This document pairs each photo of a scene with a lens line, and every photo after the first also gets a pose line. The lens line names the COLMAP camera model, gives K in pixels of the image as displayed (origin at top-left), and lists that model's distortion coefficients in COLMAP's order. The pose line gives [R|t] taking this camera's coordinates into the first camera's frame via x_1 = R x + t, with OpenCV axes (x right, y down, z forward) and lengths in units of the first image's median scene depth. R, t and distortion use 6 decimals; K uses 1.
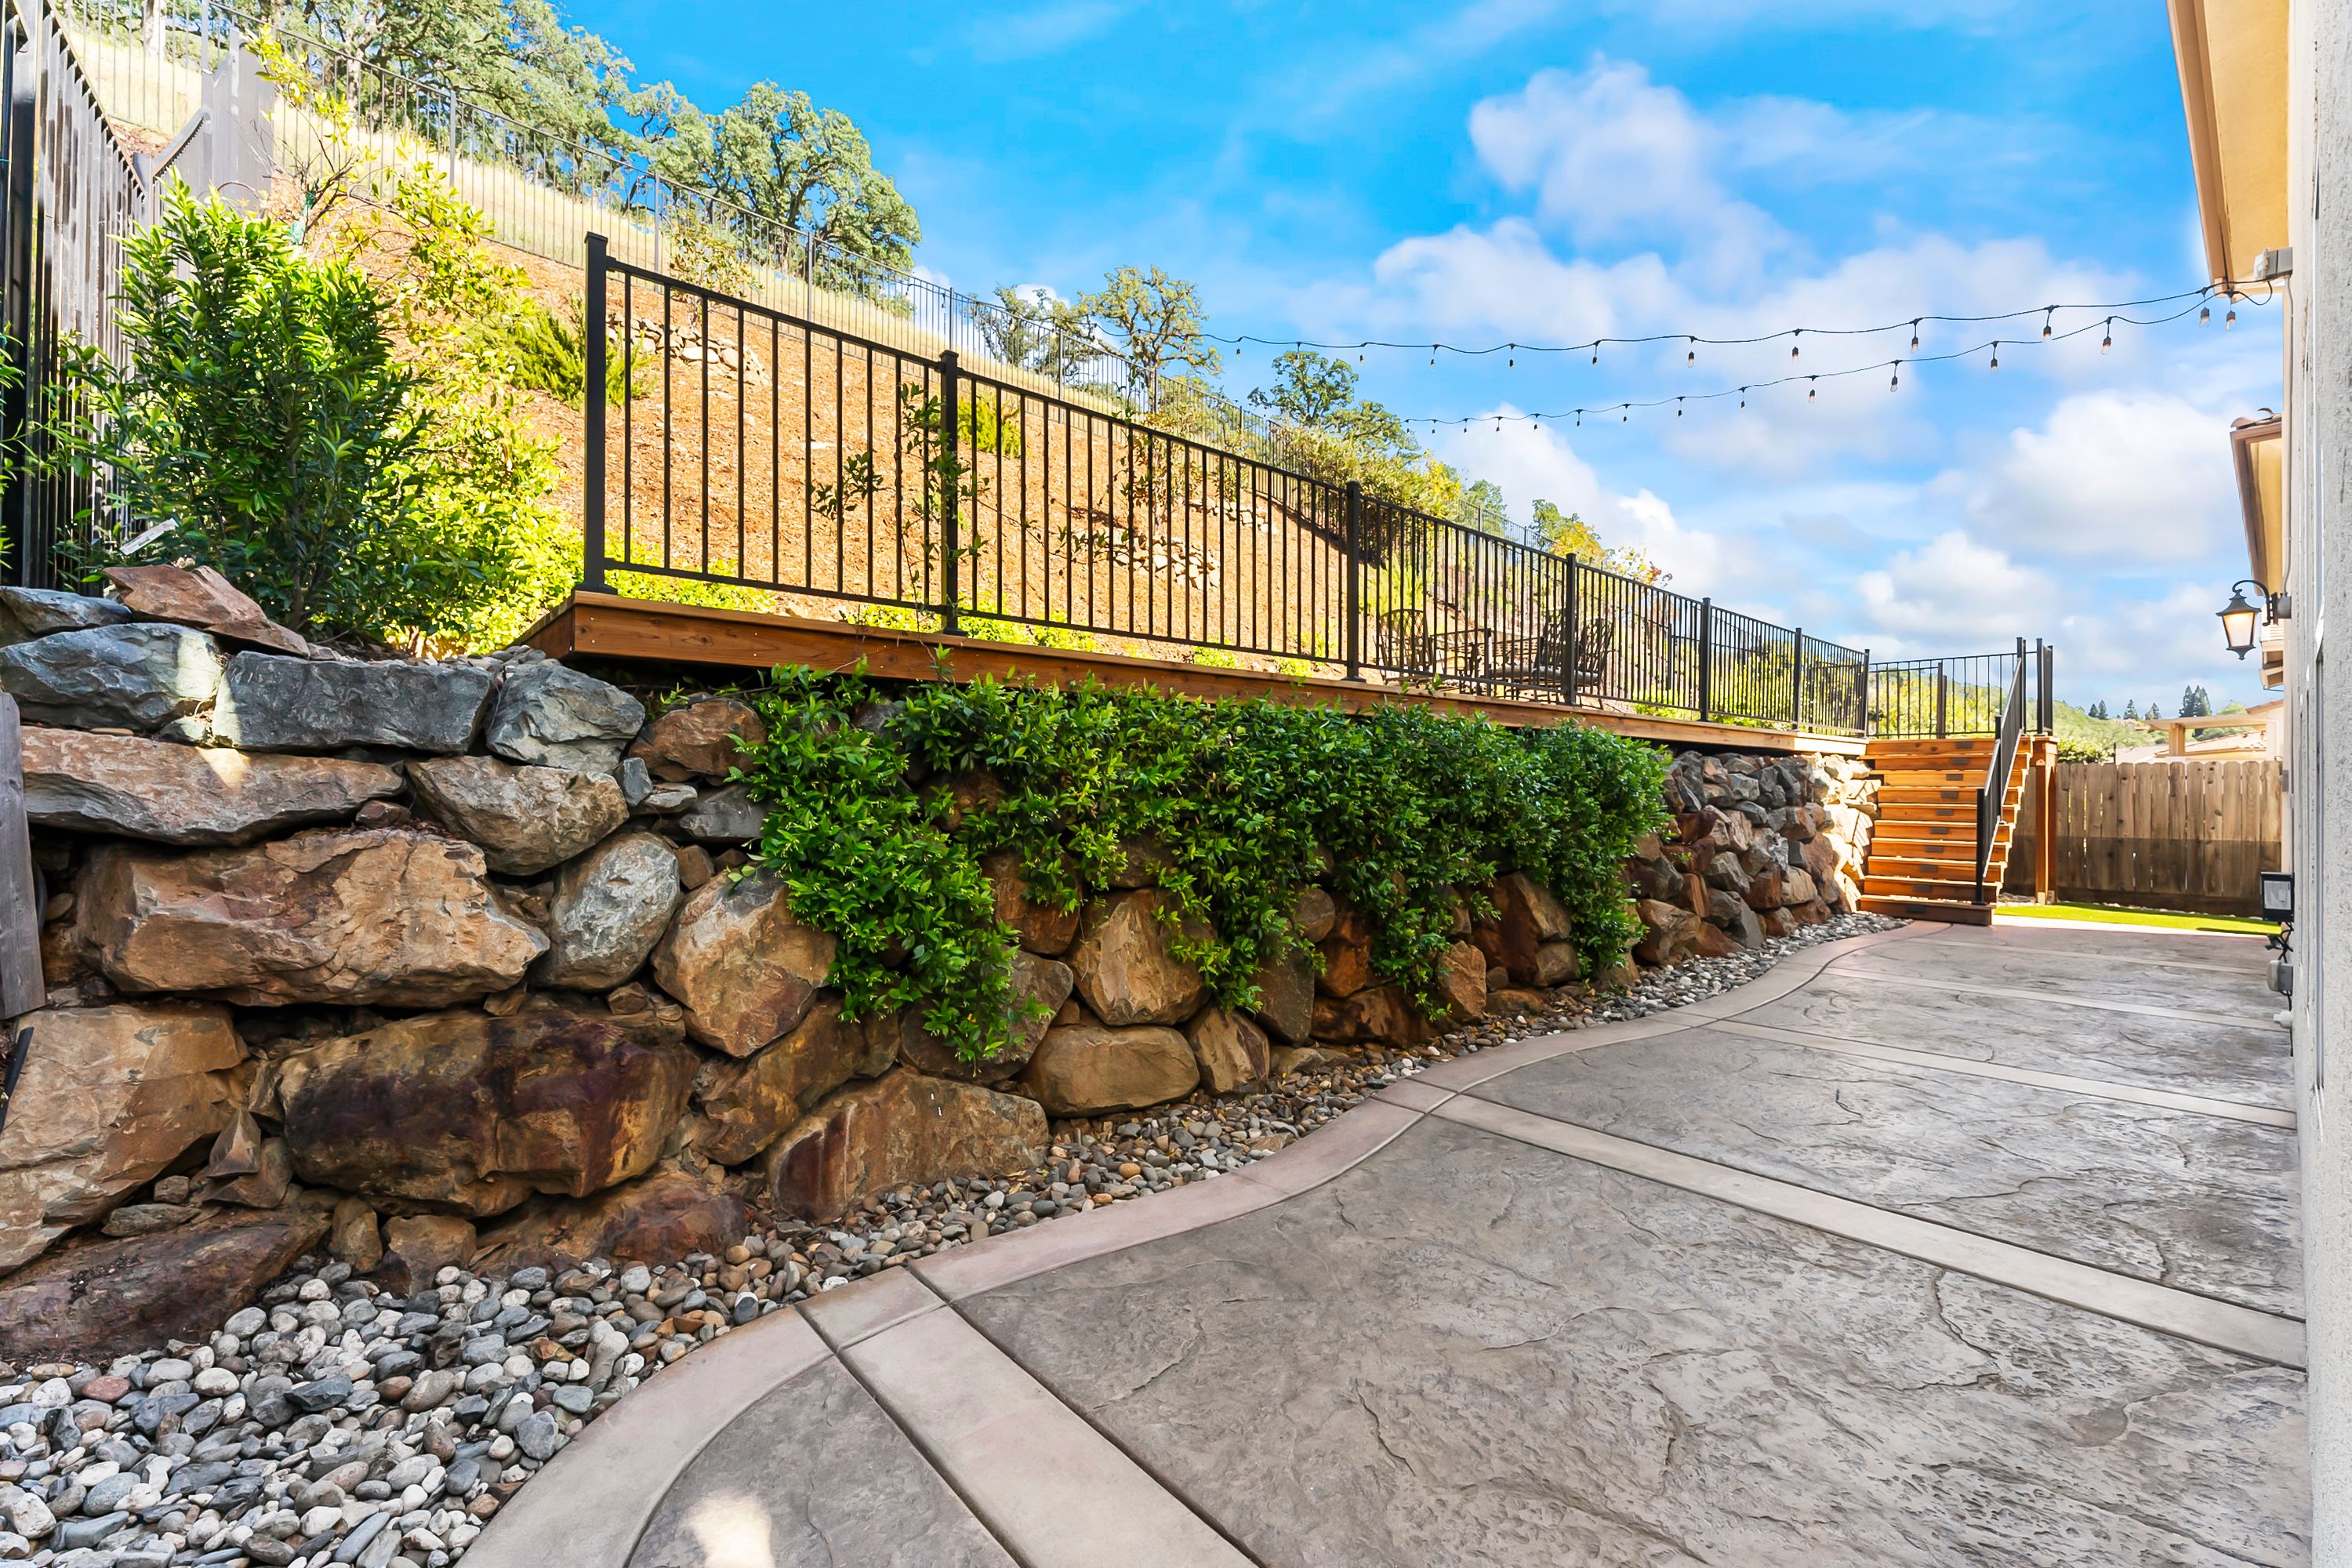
lens RADIAL K [[954.6, 0, 1162.0], [0, 954.6, 780.2], [0, 0, 1]] dist [0.004859, -0.001843]
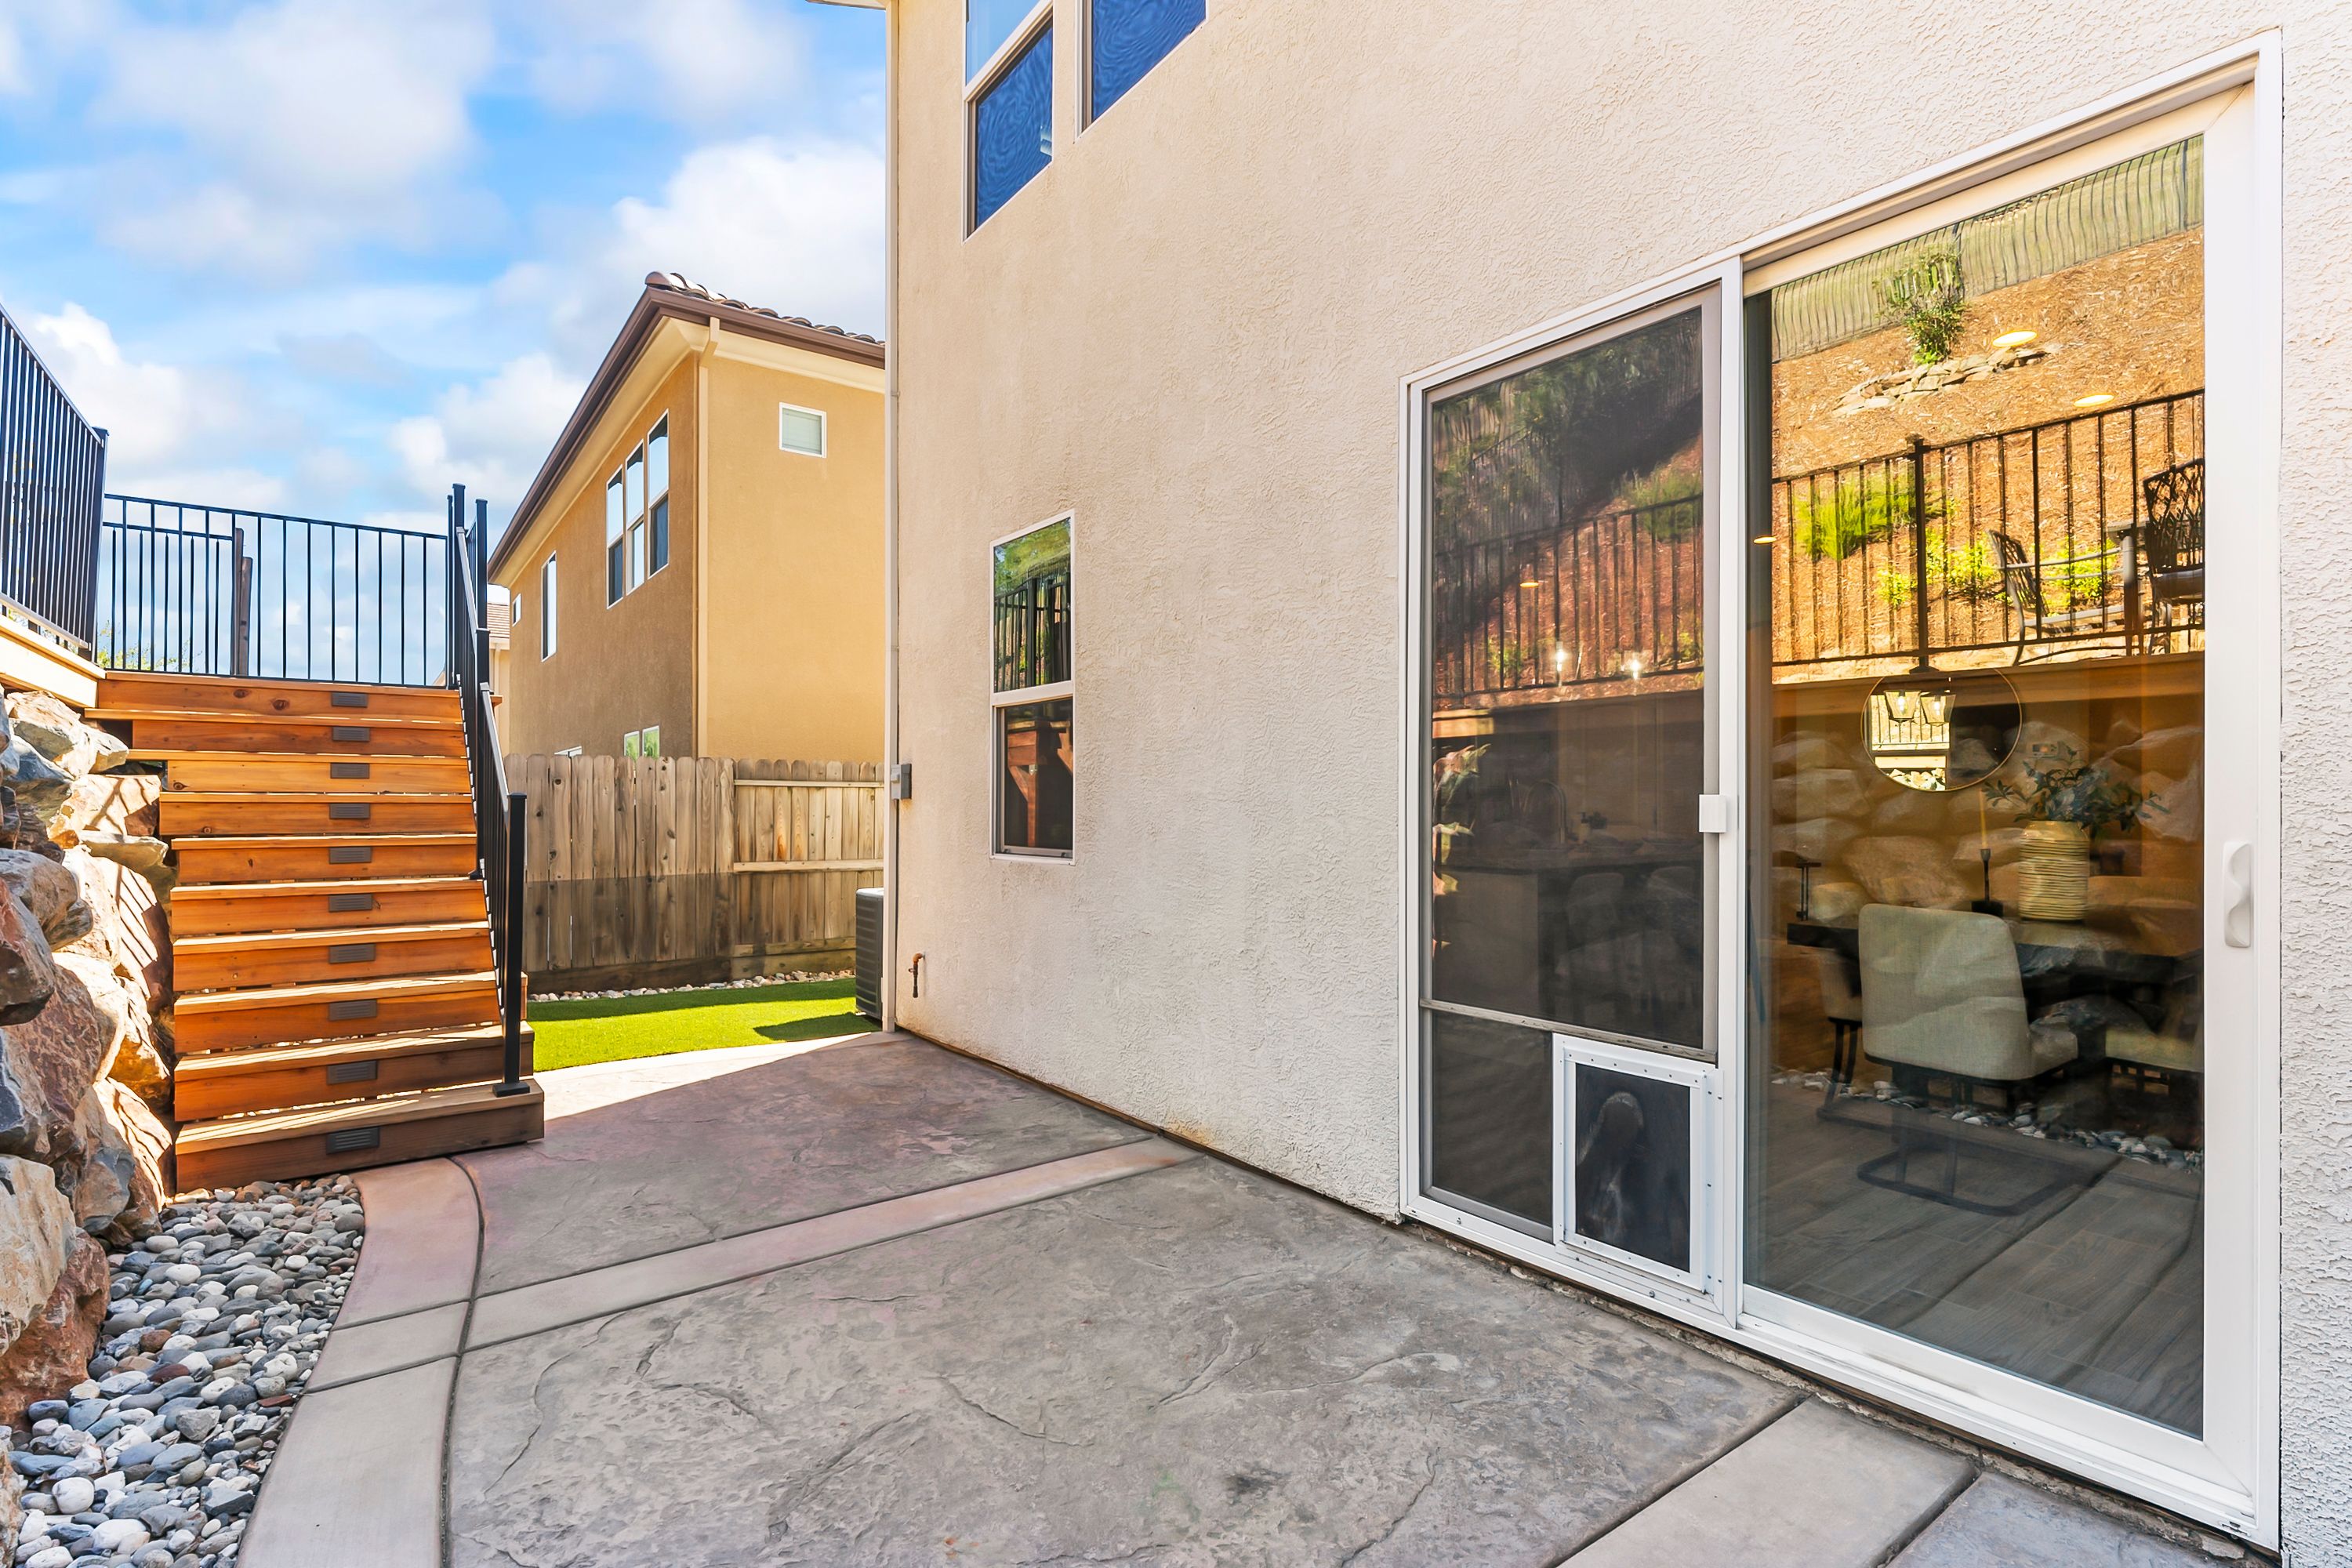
lens RADIAL K [[1090.2, 0, 1163.7], [0, 1090.2, 799.3], [0, 0, 1]] dist [0.001394, -0.000188]
pose [[0.059773, -0.001282, 0.998211, 0.818364], [-0.002524, 0.999996, 0.001436, 0.017911], [-0.998209, -0.002605, 0.059770, 1.362670]]
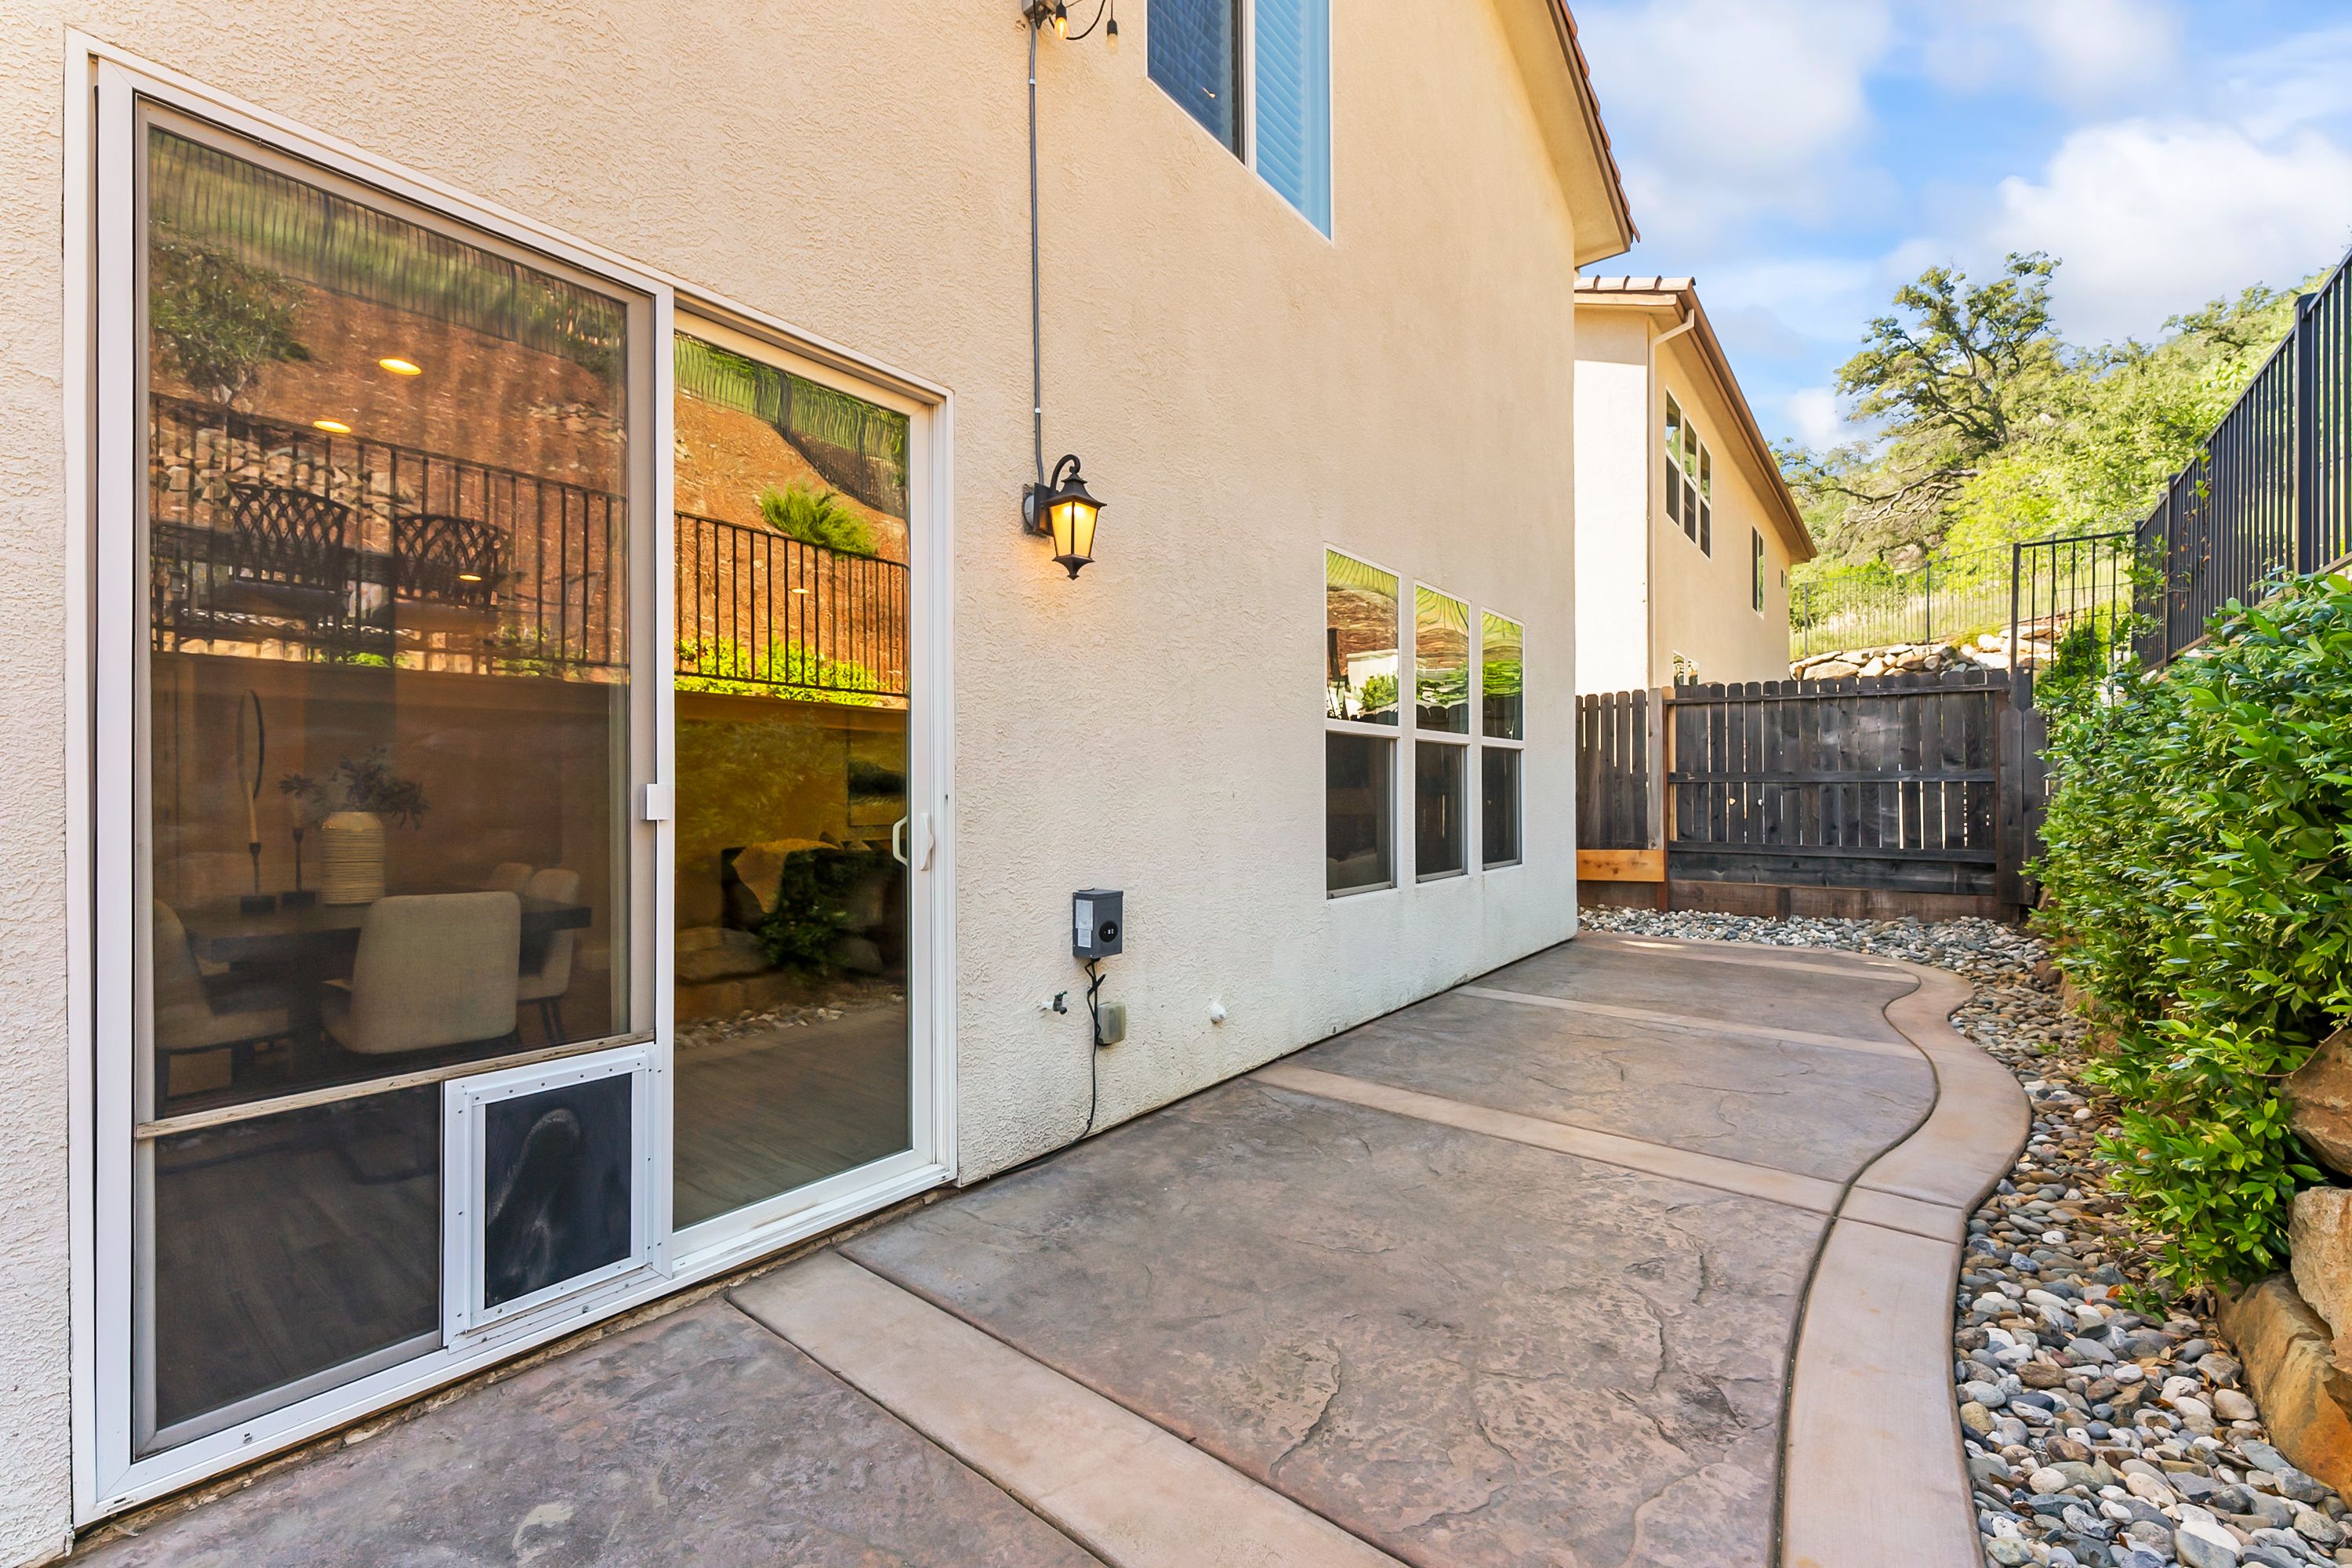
lens RADIAL K [[968.4, 0, 1174.4], [0, 968.4, 792.1], [0, 0, 1]] dist [-0.000681, 0.000754]
pose [[-0.979697, -0.000249, -0.200484, 1.169369], [0.000757, 0.999988, -0.004941, 0.022360], [0.200482, -0.004992, -0.979685, 1.637881]]
